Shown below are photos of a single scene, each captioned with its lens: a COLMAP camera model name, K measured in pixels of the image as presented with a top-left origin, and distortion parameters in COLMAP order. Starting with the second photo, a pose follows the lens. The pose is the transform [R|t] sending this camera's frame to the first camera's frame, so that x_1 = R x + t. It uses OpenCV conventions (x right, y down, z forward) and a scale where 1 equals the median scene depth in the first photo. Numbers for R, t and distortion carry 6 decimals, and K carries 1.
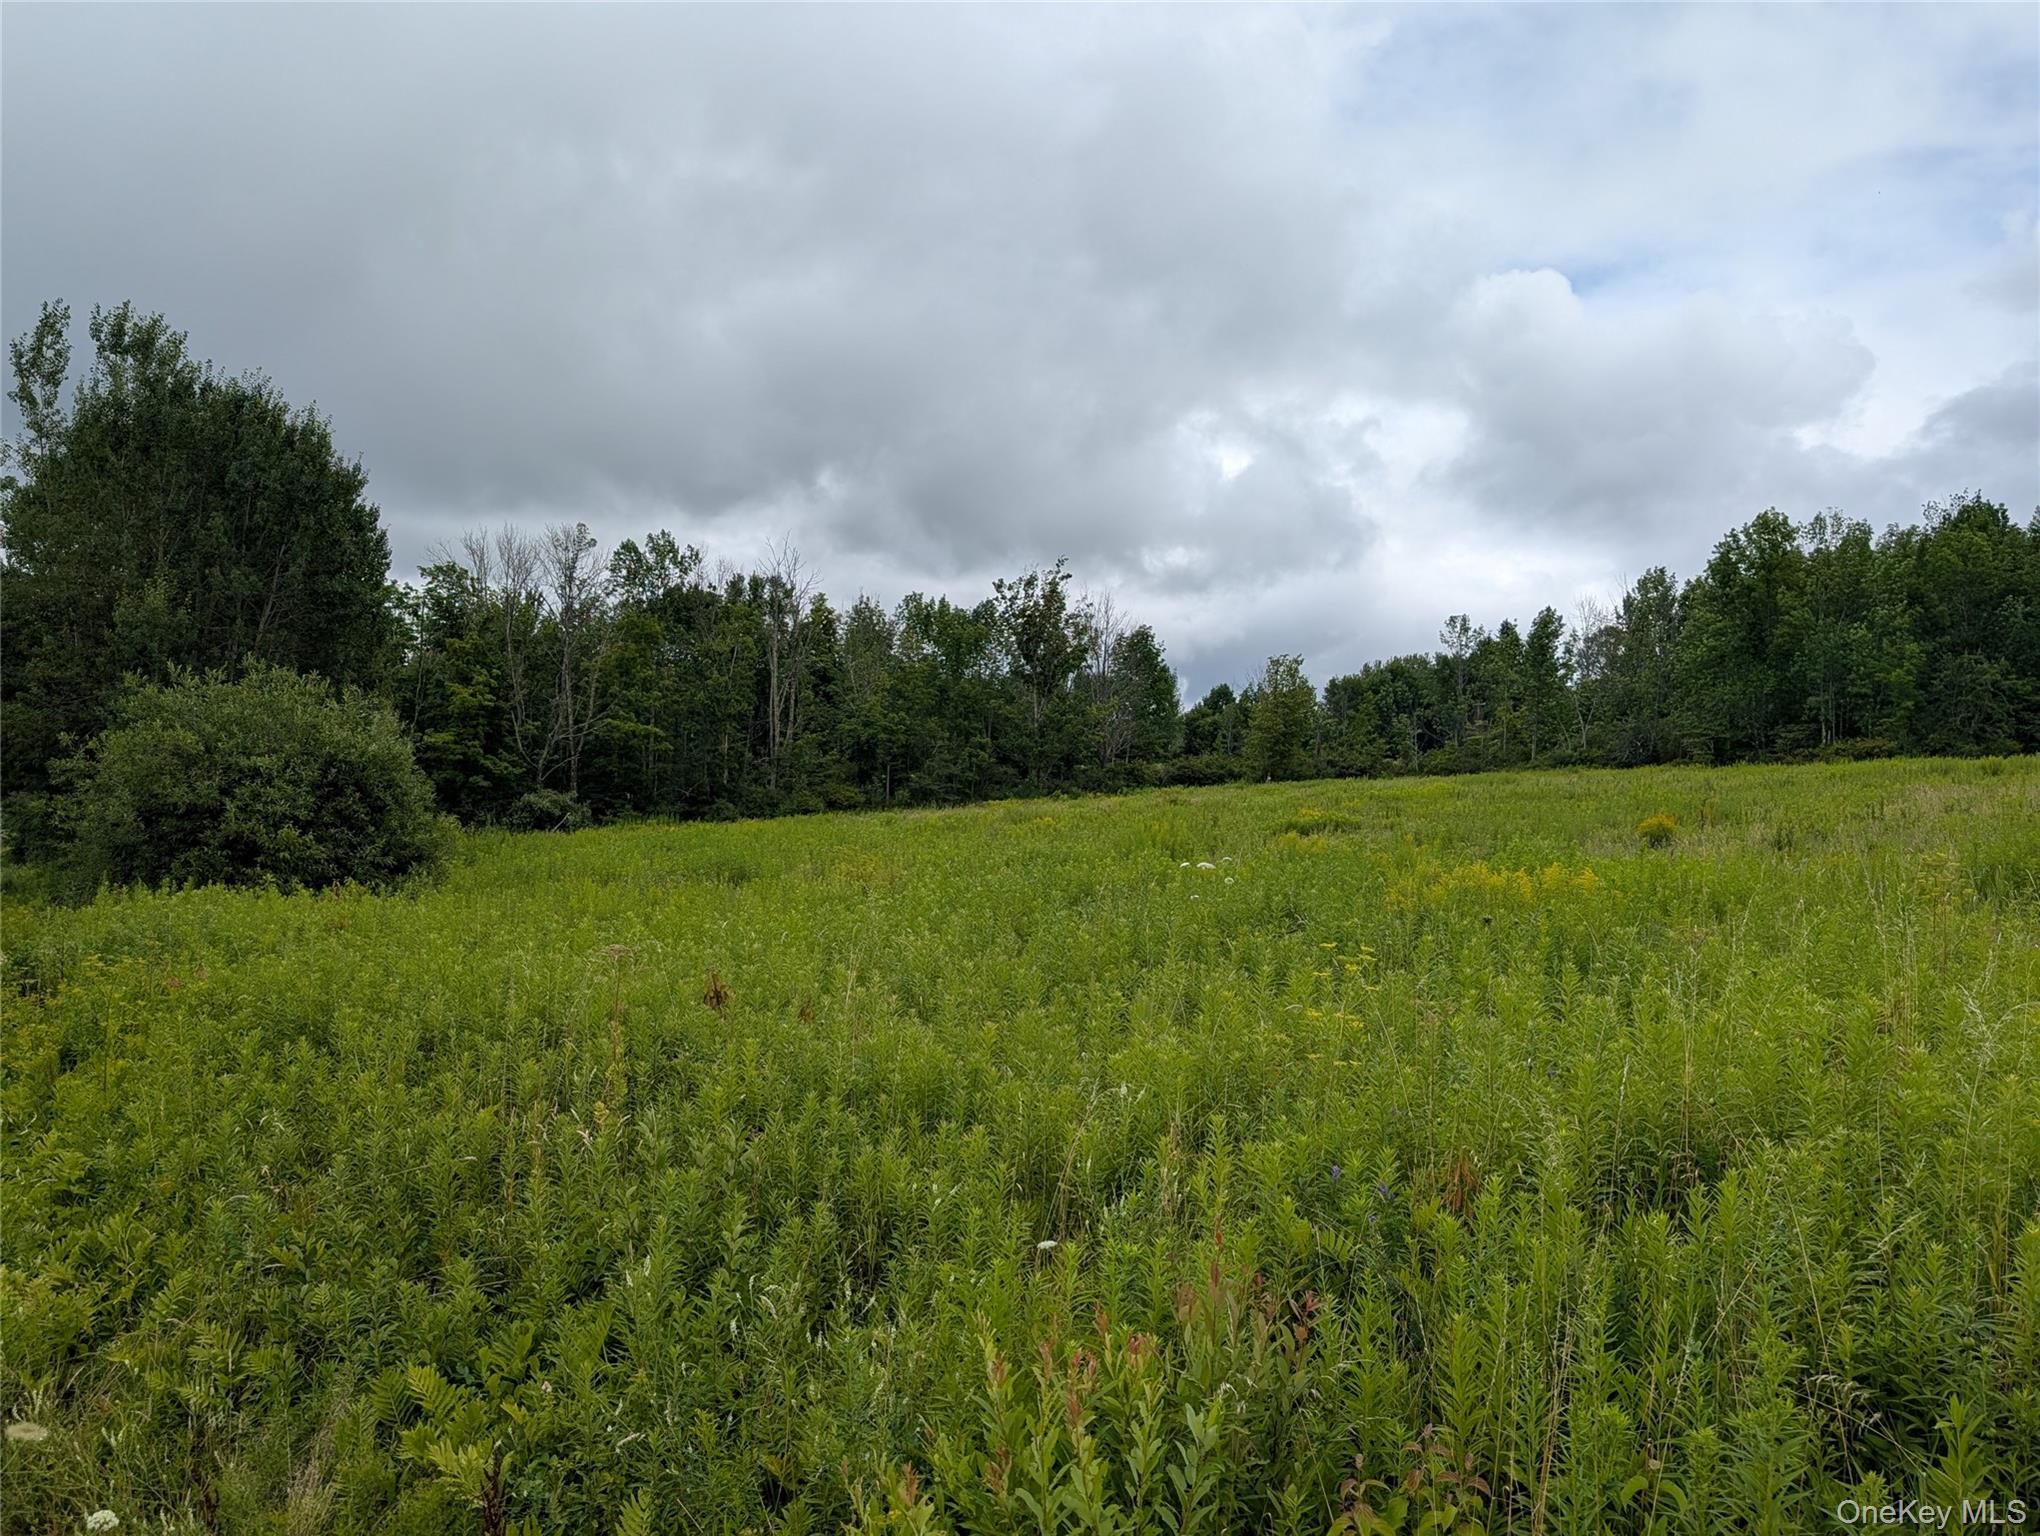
lens RADIAL K [[1693.1, 0, 1013.0], [0, 1693.1, 774.6], [0, 0, 1]] dist [0.058828, -0.065756]
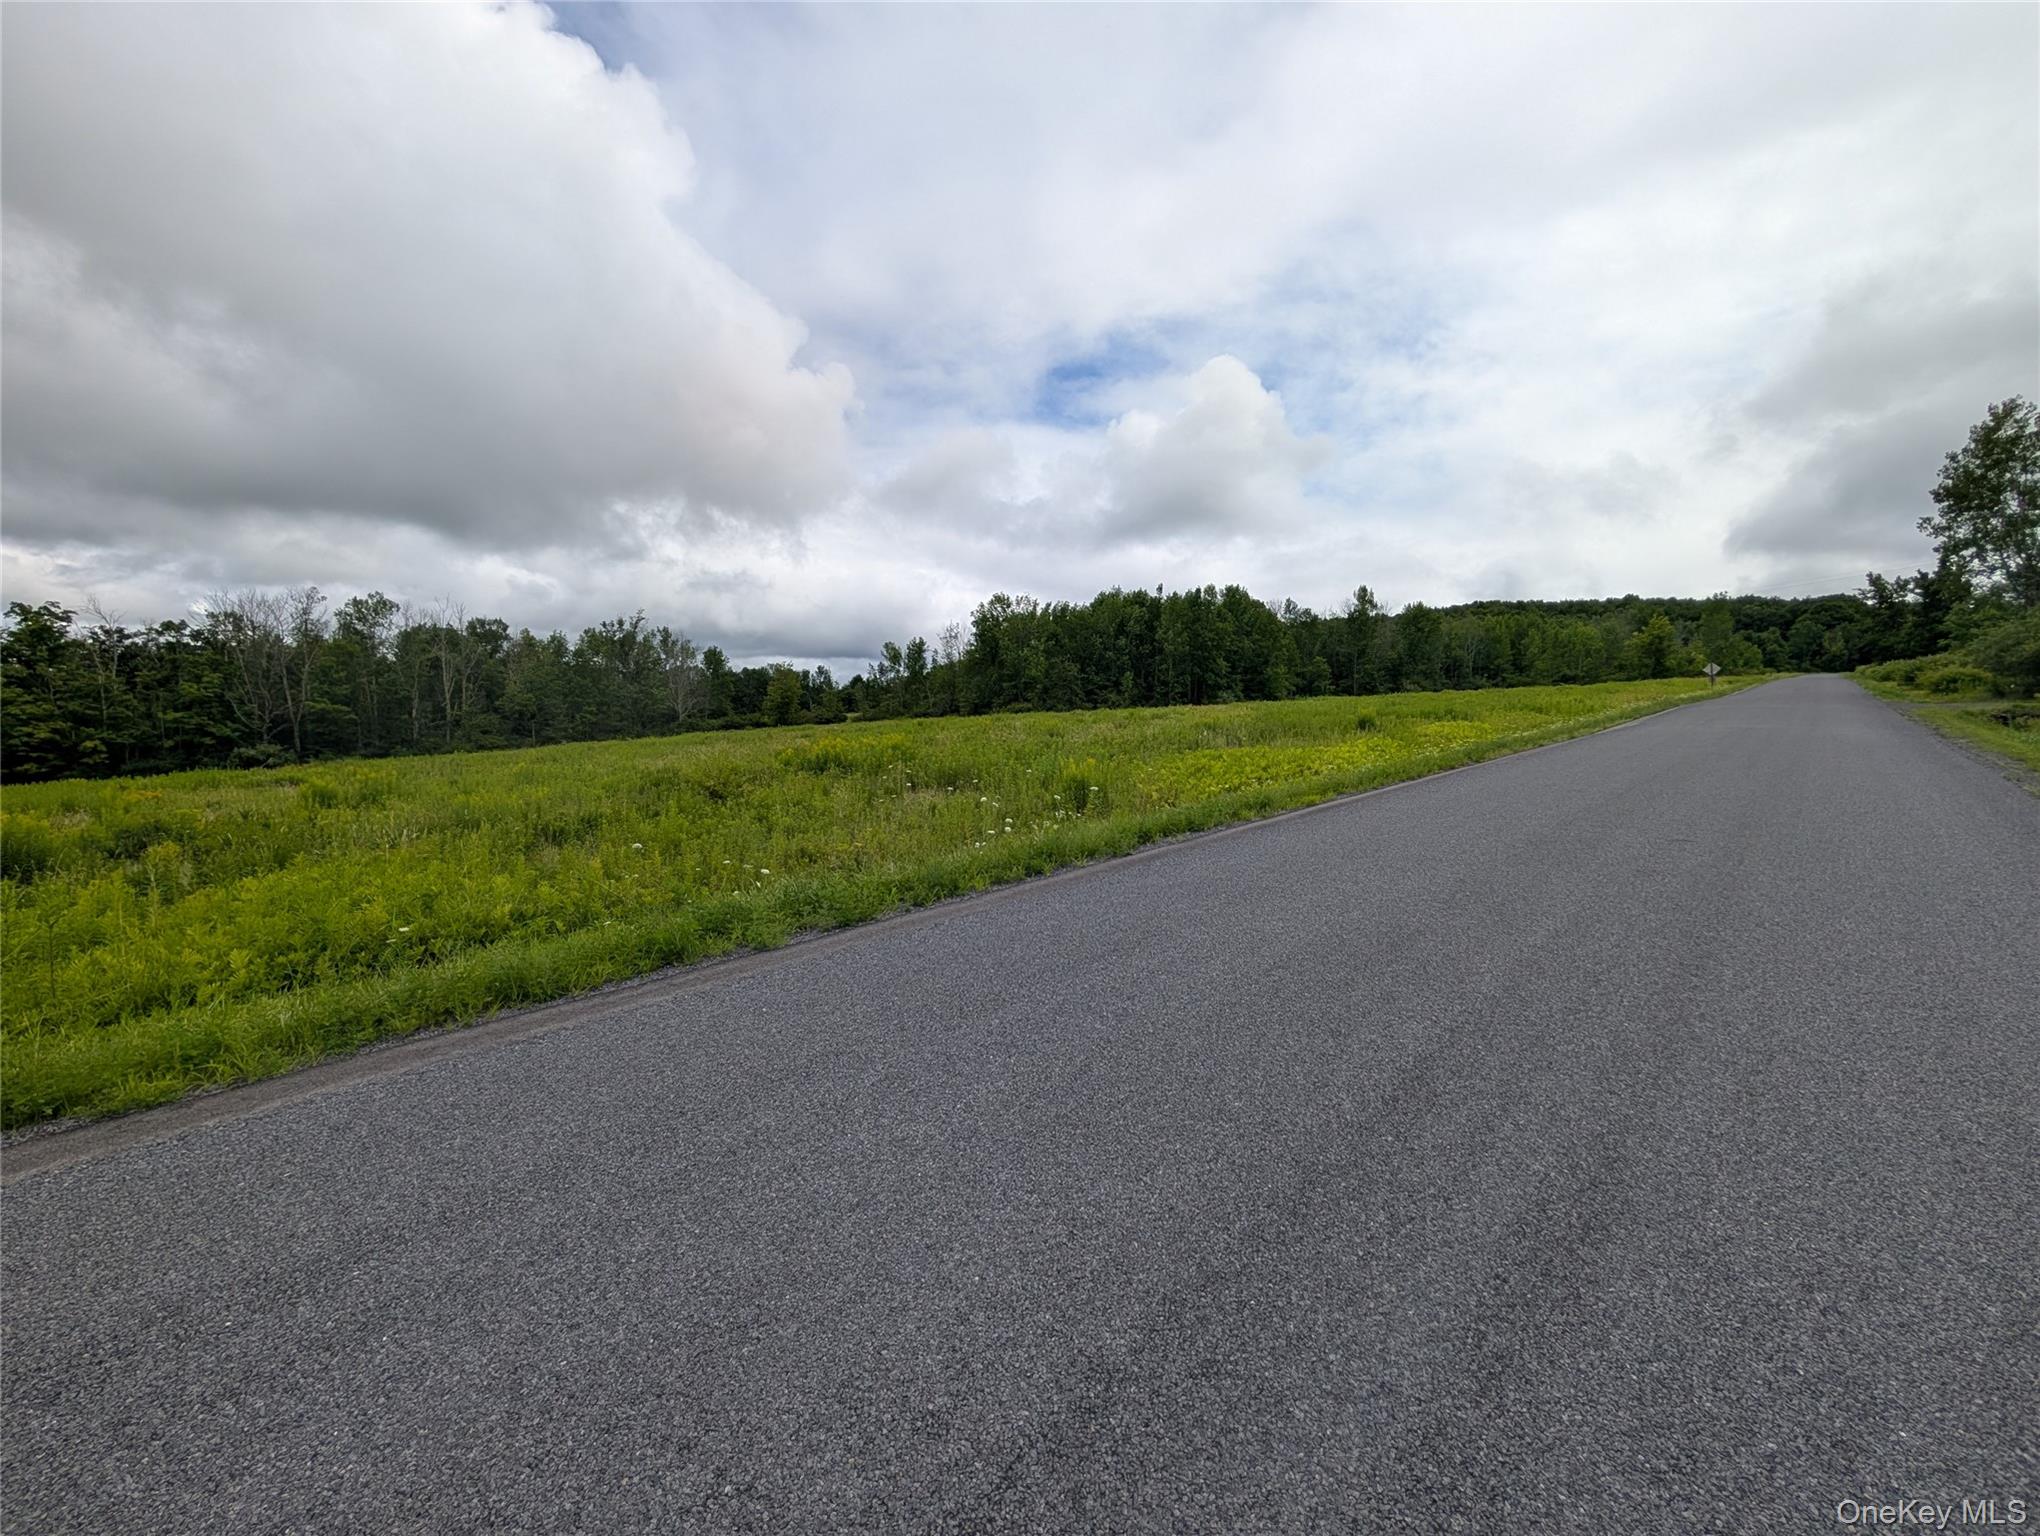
lens RADIAL K [[787.1, 0, 1024.5], [0, 787.1, 780.9], [0, 0, 1]] dist [0.000276, 0.000742]
pose [[0.974389, -0.035863, 0.221993, 0.262942], [0.017173, 0.996185, 0.085558, -0.007880], [-0.224214, -0.079555, 0.971287, 0.050421]]
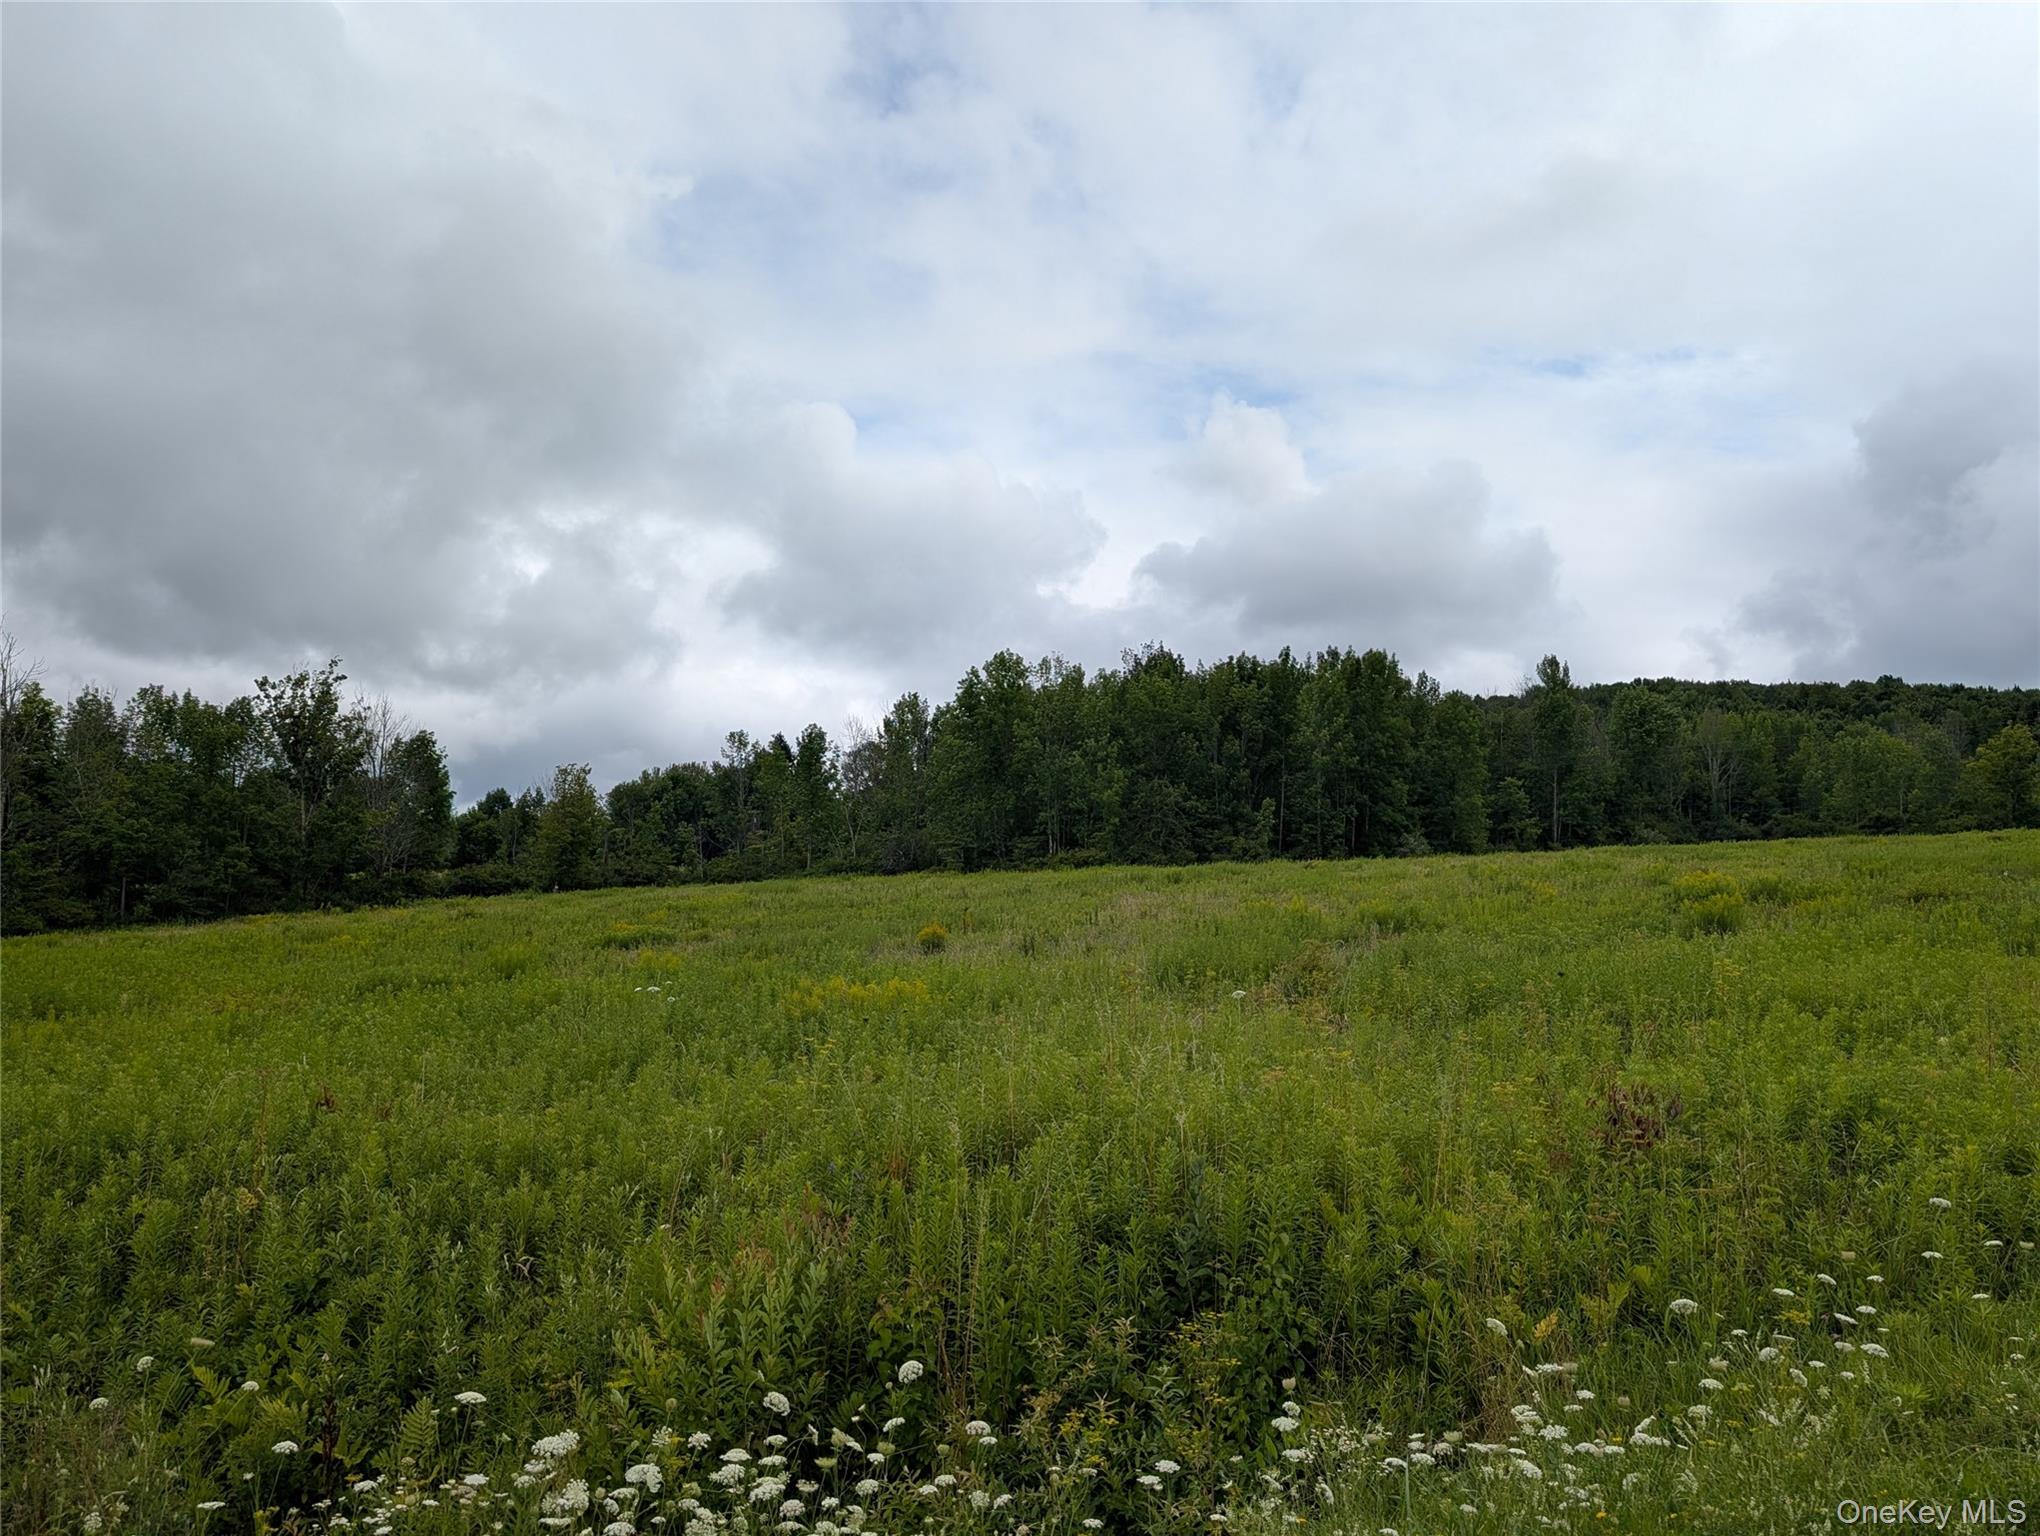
lens RADIAL K [[1693.1, 0, 1036.0], [0, 1693.1, 769.1], [0, 0, 1]] dist [0.058828, -0.065756]
pose [[0.906725, 0.021083, 0.421195, -0.019132], [0.005775, 0.998035, -0.062391, -0.003511], [-0.421682, 0.059004, 0.904822, -0.036857]]
